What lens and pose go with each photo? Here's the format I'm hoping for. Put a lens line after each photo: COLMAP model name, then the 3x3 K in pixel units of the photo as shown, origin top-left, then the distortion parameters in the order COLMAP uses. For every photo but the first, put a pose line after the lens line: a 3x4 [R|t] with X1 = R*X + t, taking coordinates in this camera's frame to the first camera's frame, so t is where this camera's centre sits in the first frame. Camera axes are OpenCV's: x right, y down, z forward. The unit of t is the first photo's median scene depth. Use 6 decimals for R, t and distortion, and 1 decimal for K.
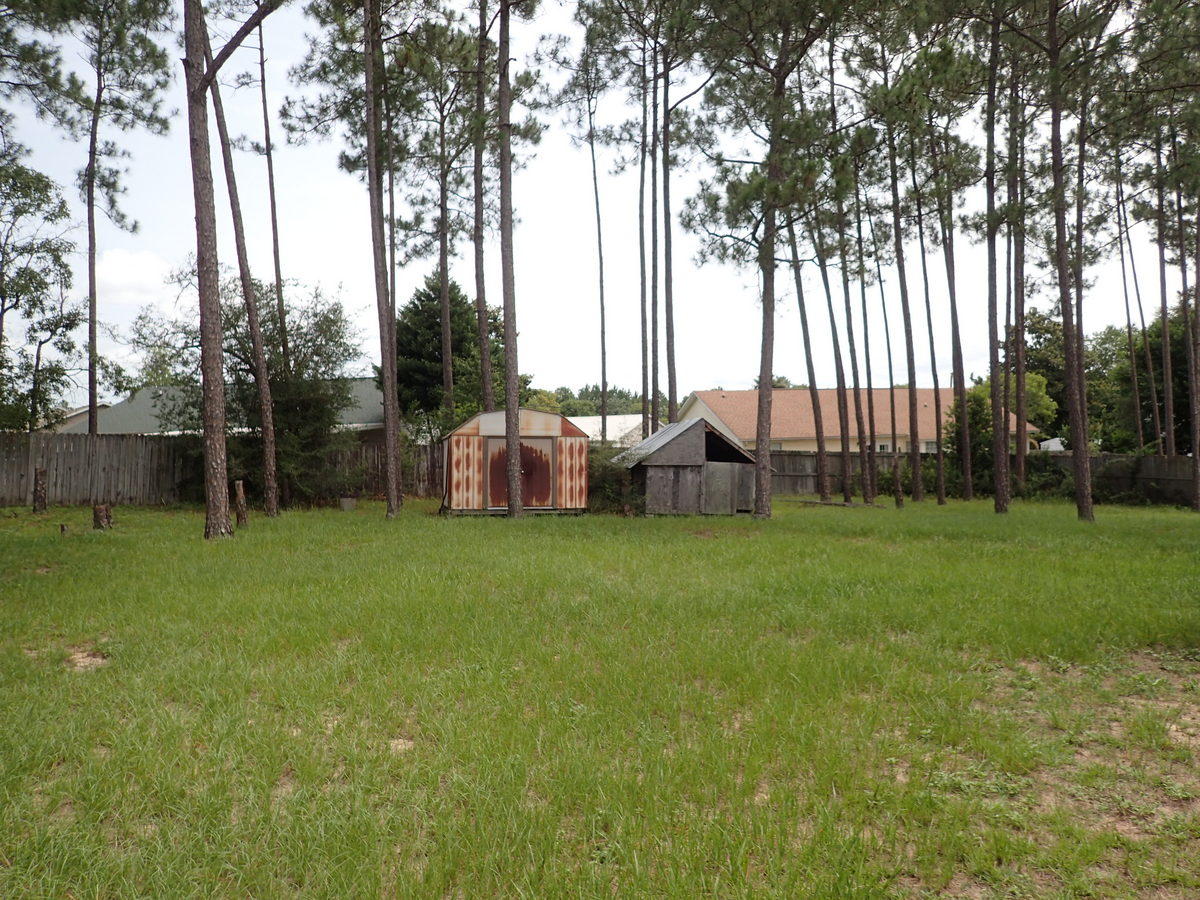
lens RADIAL K [[892.5, 0, 601.7], [0, 892.5, 447.2], [0, 0, 1]] dist [-0.001459, -0.003801]
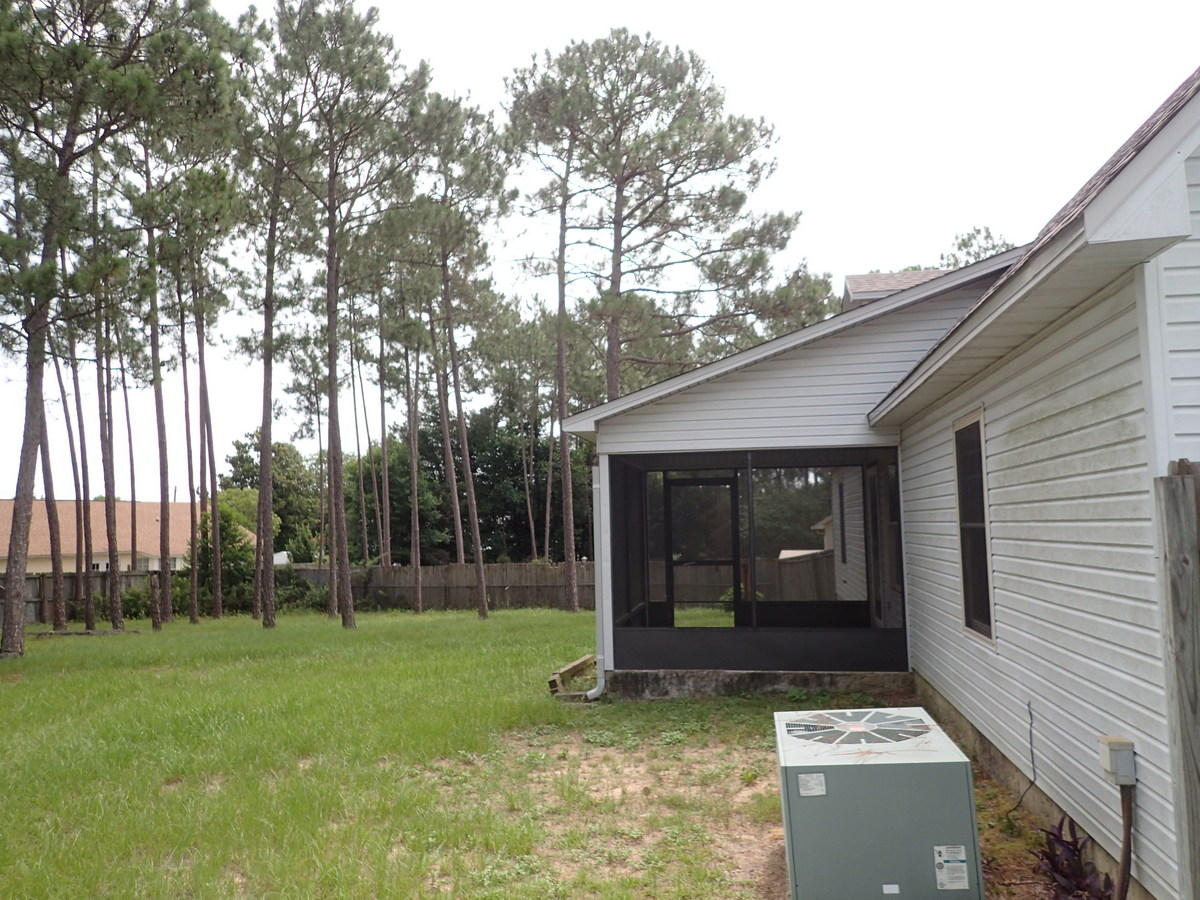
lens RADIAL K [[892.5, 0, 601.7], [0, 892.5, 447.2], [0, 0, 1]] dist [-0.001459, -0.003801]
pose [[0.671694, 0.068906, 0.737617, -0.117221], [0.025944, 0.992866, -0.116376, -0.005199], [-0.740374, 0.097306, 0.665115, 0.040146]]
